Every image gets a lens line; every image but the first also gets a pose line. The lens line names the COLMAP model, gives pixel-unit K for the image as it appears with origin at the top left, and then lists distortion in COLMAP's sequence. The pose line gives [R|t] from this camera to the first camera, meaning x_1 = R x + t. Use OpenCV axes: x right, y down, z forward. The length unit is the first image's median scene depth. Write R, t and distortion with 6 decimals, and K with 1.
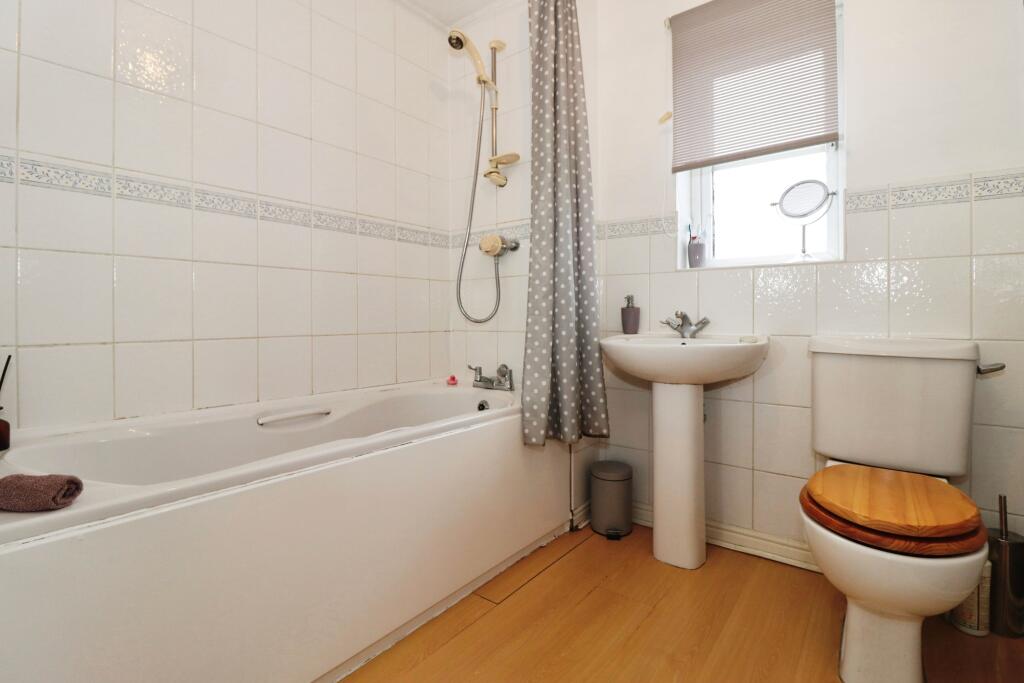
lens RADIAL K [[463.7, 0, 512.0], [0, 463.7, 341.5], [0, 0, 1]] dist [-0.022730, -0.000535]
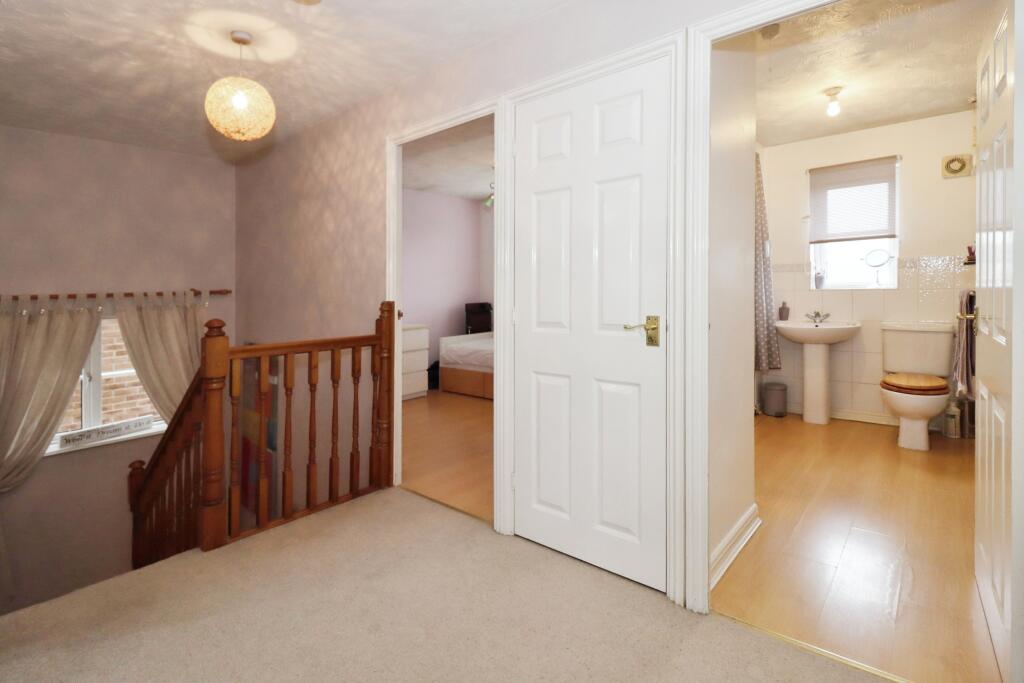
lens RADIAL K [[485.9, 0, 509.0], [0, 485.9, 315.1], [0, 0, 1]] dist [-0.001489, -0.000823]
pose [[0.997952, 0.015143, -0.062151, -0.895076], [-0.017167, 0.999335, -0.032158, 0.052589], [0.061623, 0.033159, 0.997549, -1.297272]]
